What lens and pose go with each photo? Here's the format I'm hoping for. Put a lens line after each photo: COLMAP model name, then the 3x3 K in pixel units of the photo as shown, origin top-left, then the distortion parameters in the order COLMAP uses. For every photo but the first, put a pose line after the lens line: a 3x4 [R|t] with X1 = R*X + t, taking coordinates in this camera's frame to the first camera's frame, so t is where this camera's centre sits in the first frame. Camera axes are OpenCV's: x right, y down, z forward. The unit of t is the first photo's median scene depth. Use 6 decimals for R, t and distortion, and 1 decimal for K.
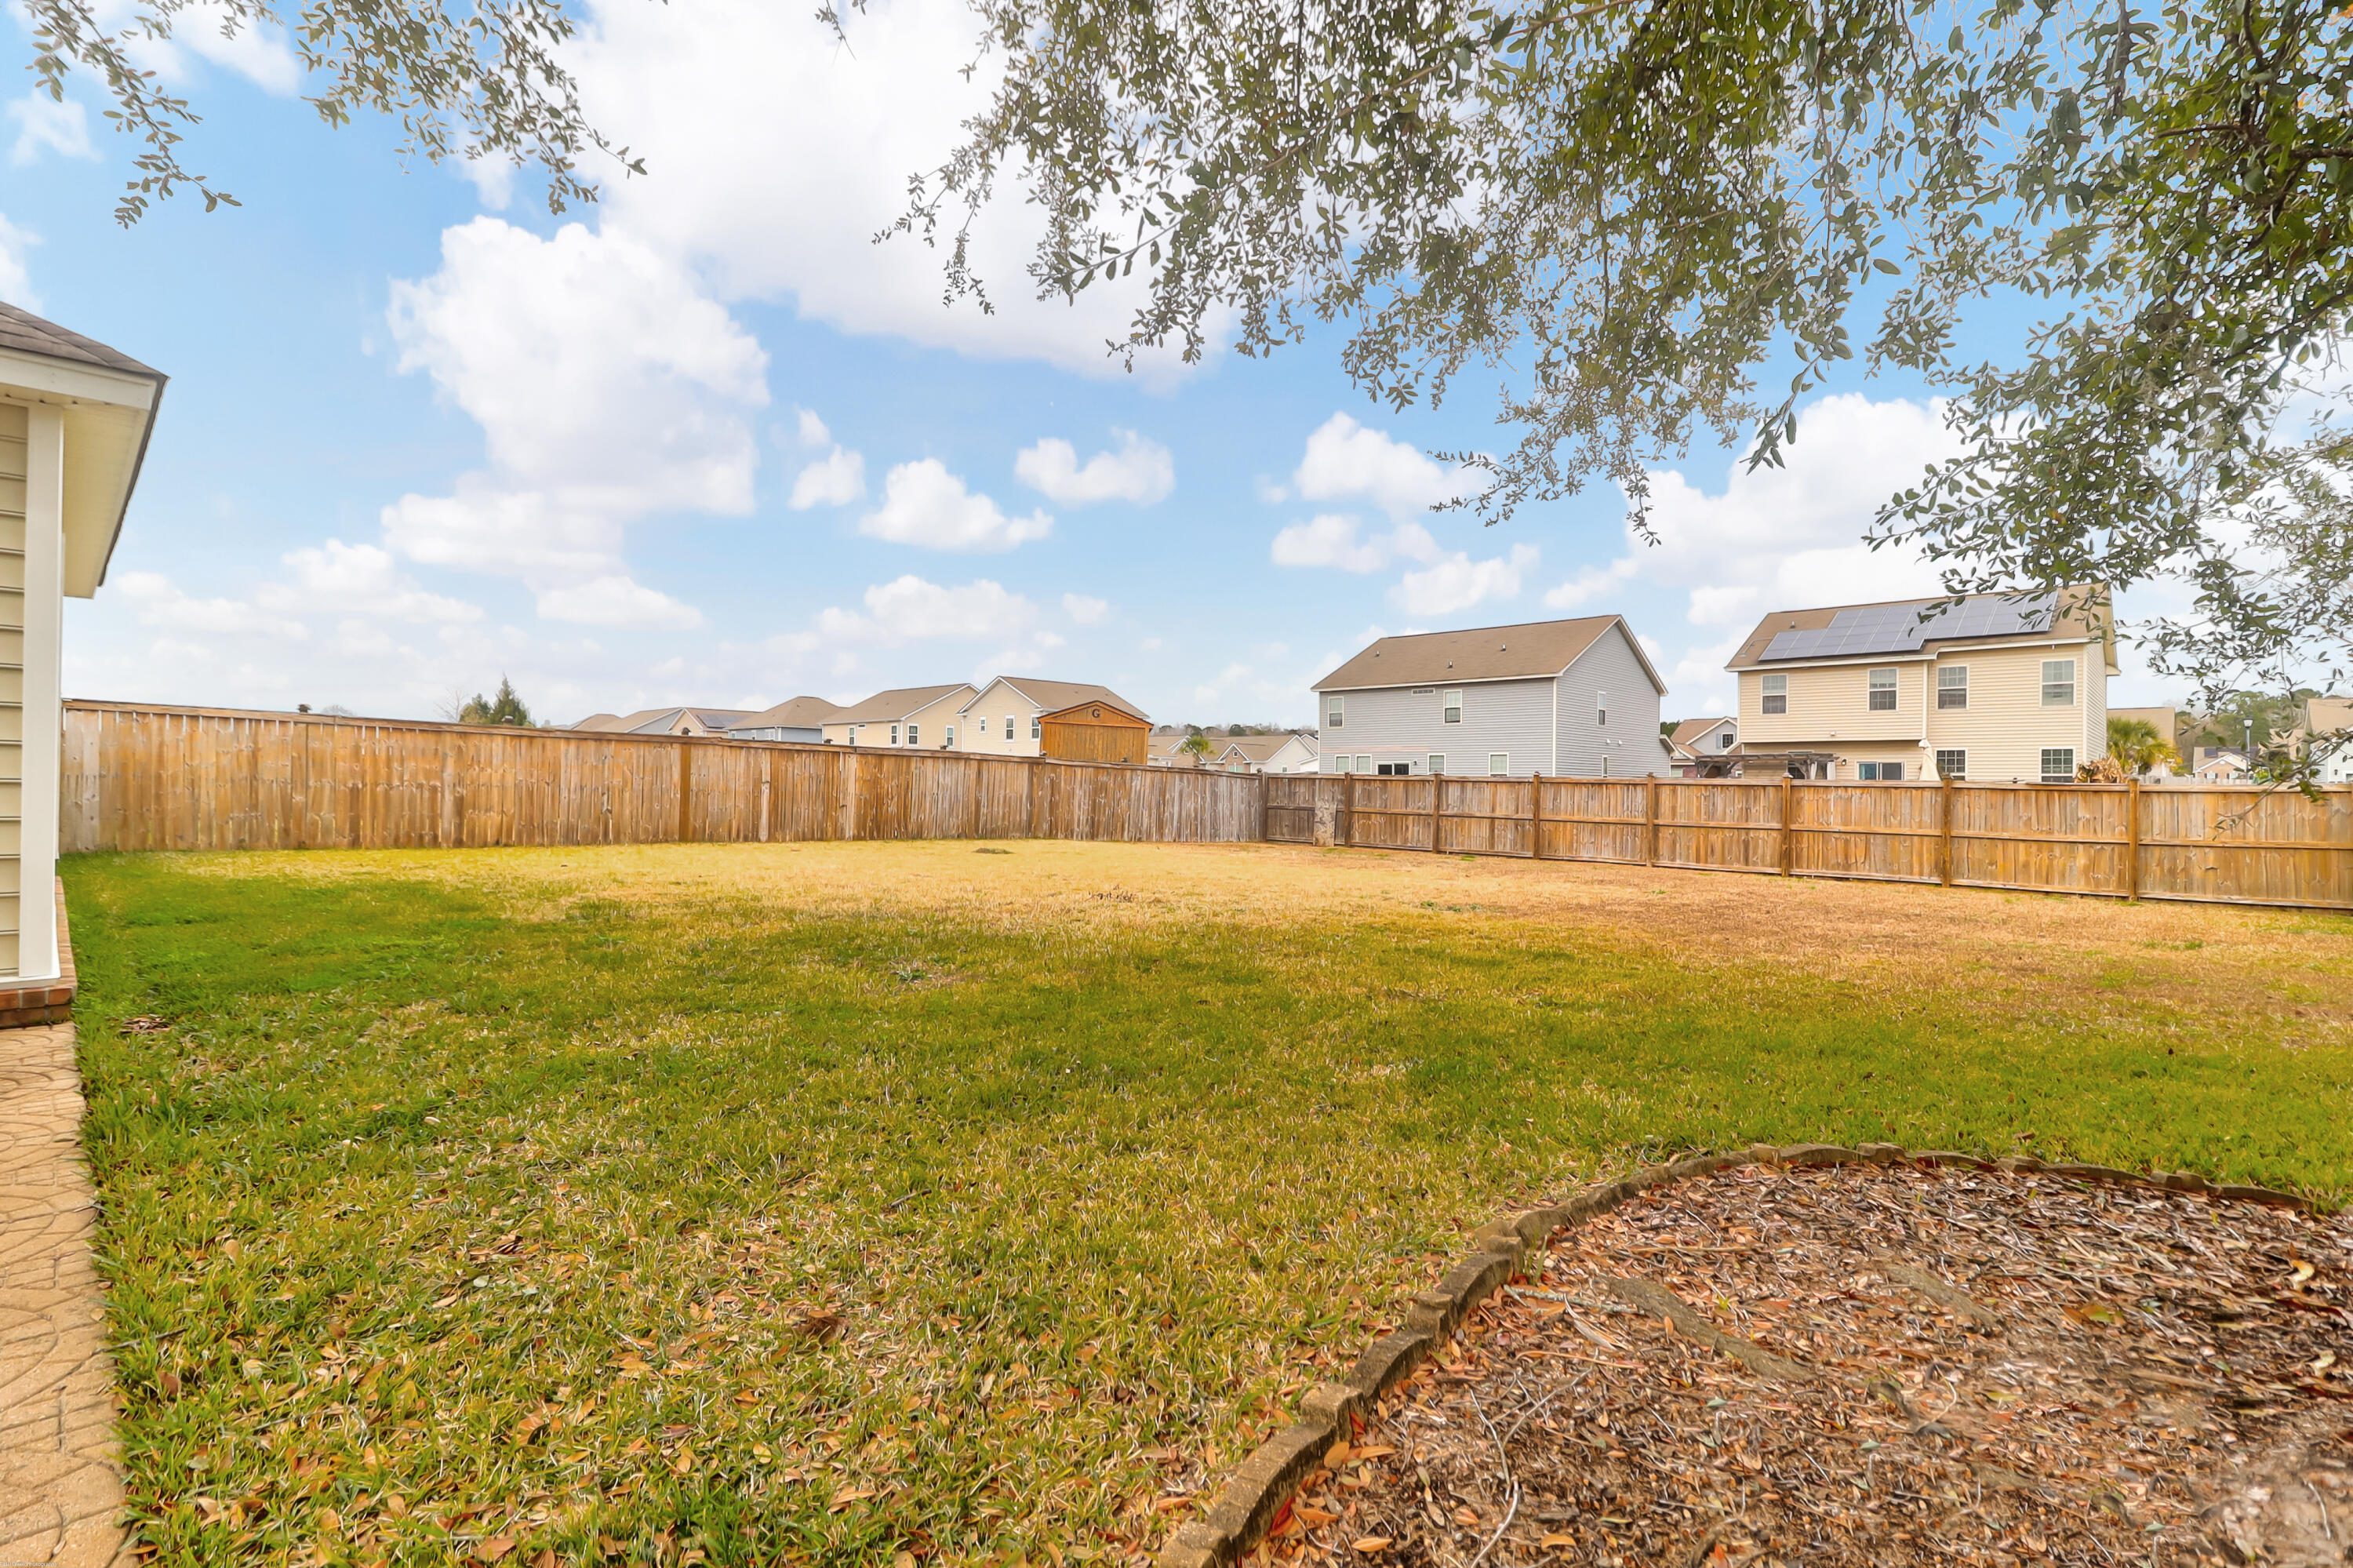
lens RADIAL K [[1084.4, 0, 1176.5], [0, 1084.4, 784.0], [0, 0, 1]] dist [0.039745, -0.021918]
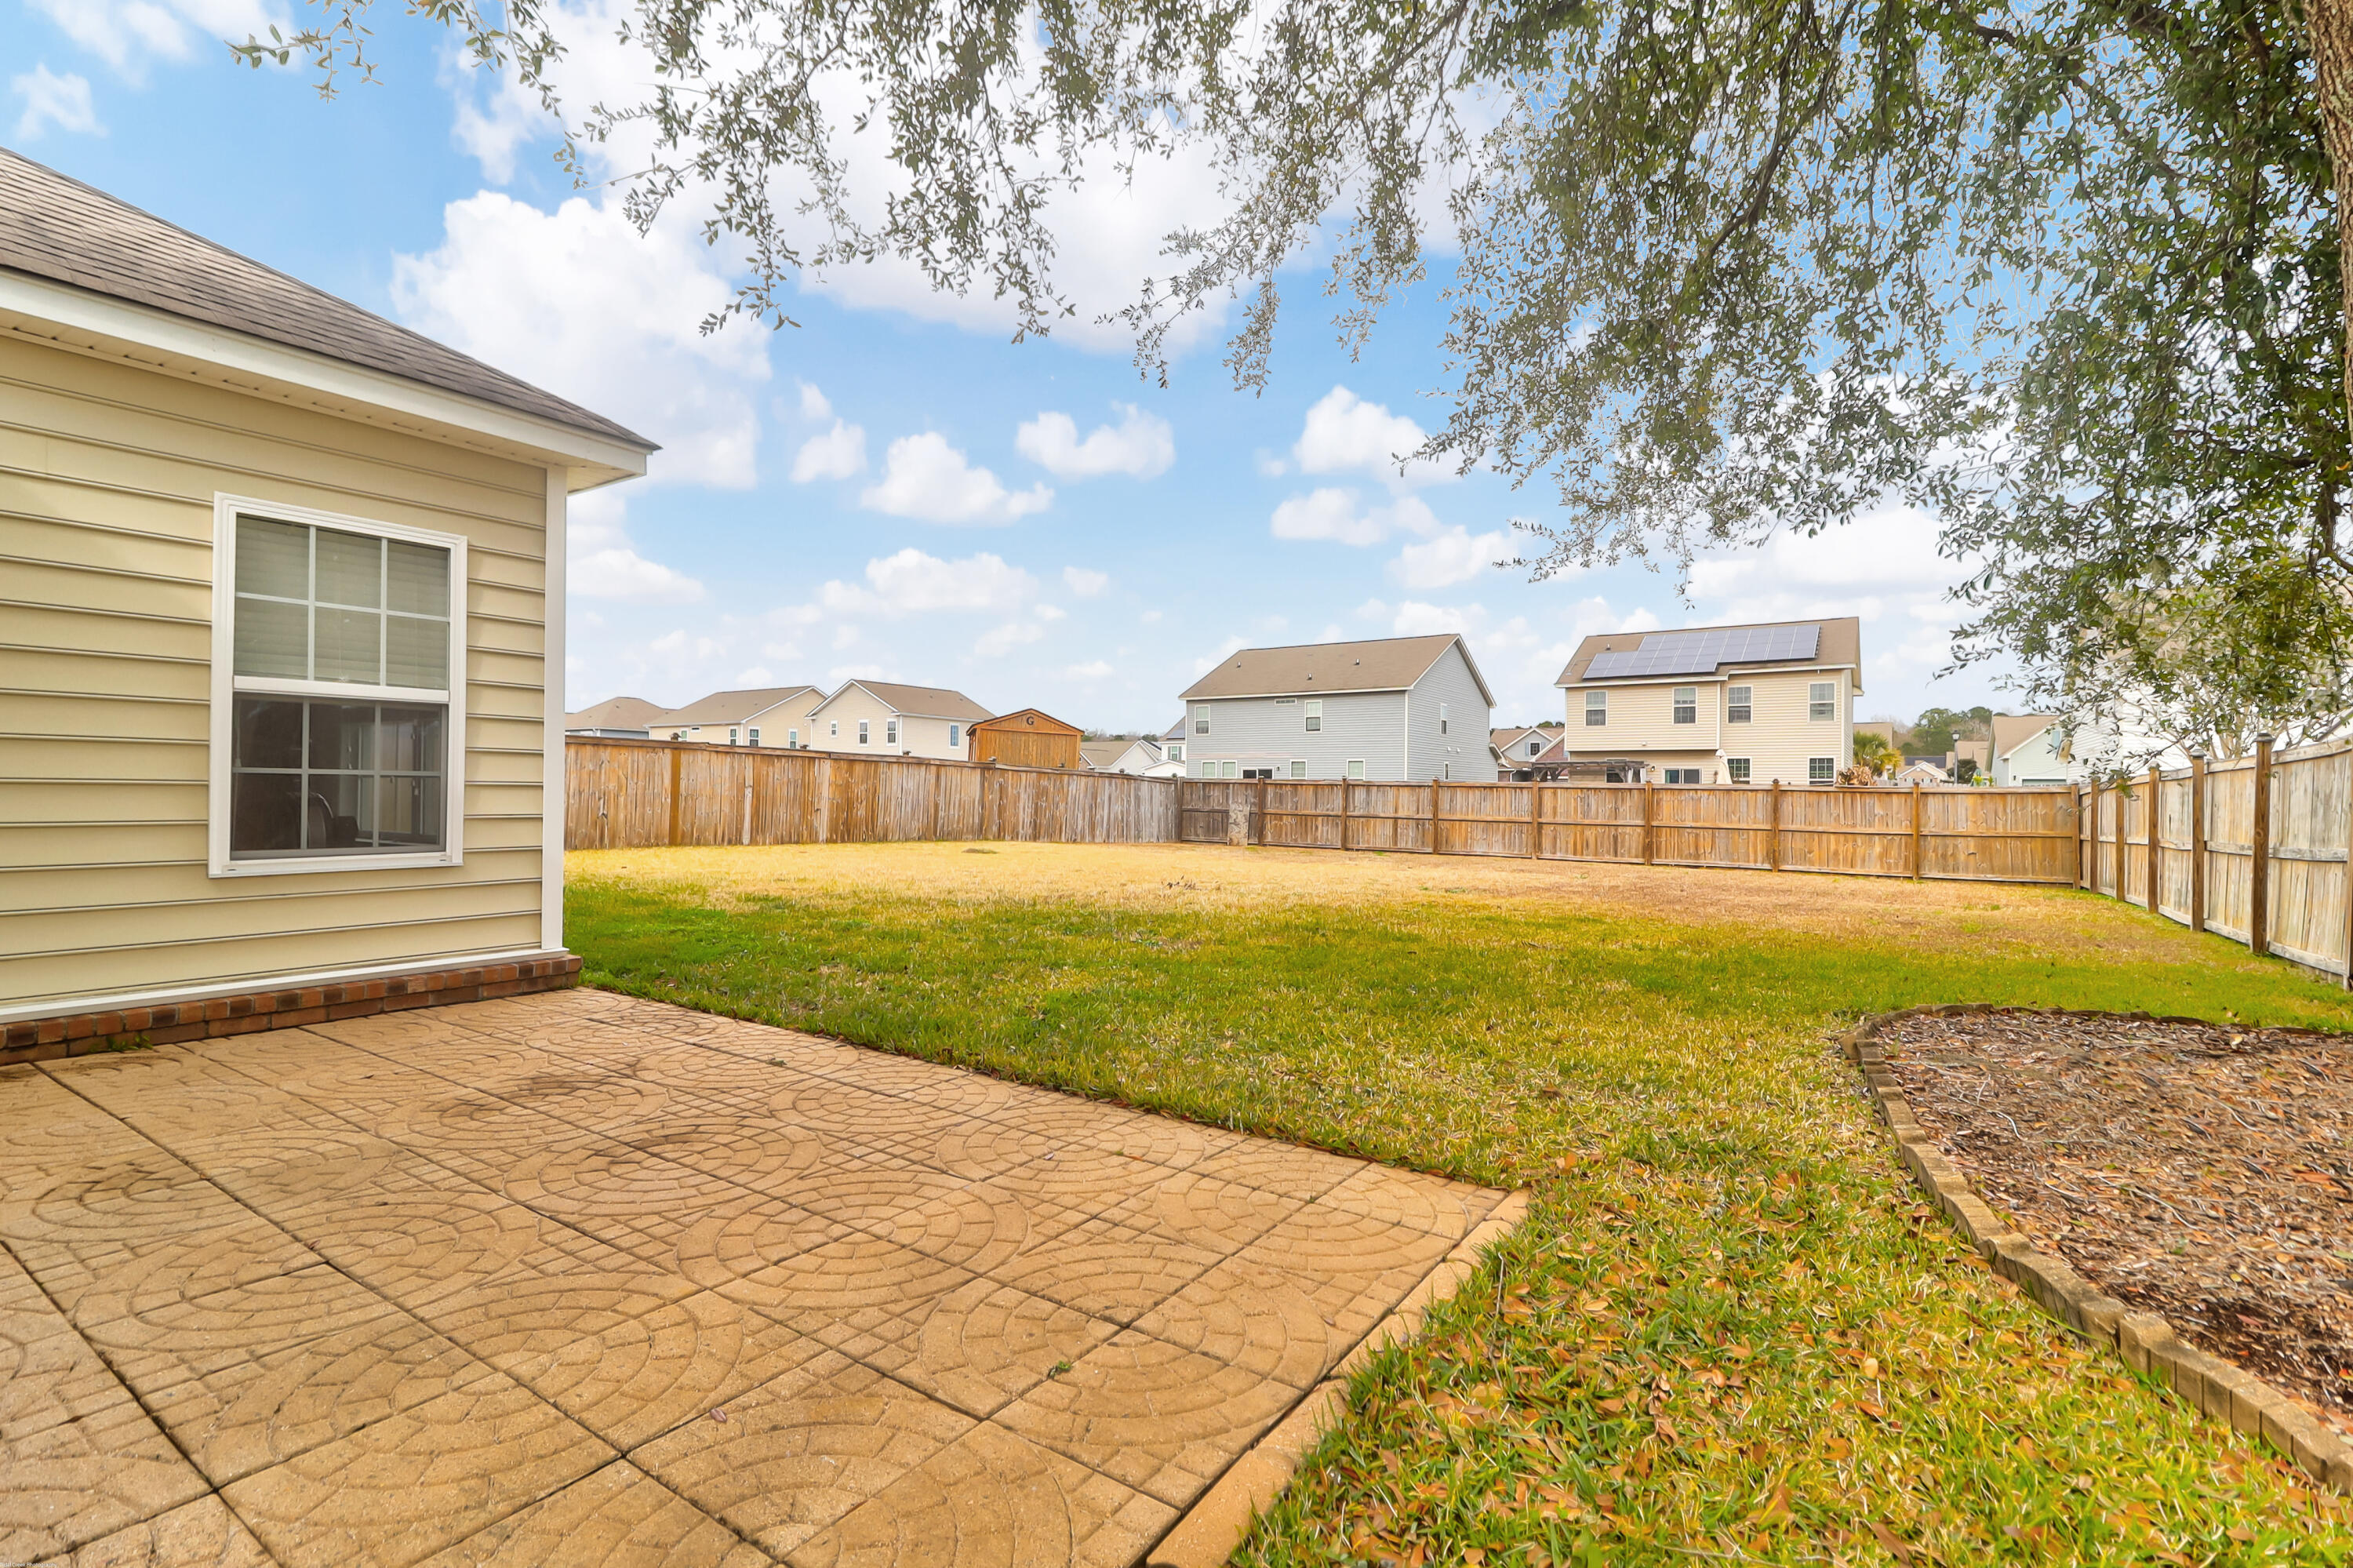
lens RADIAL K [[1084.4, 0, 1176.5], [0, 1084.4, 784.0], [0, 0, 1]] dist [0.039745, -0.021918]
pose [[0.985195, -0.000902, 0.171436, -0.115290], [0.001679, 0.999989, -0.004385, 0.000724], [-0.171430, 0.004608, 0.985186, -0.056055]]
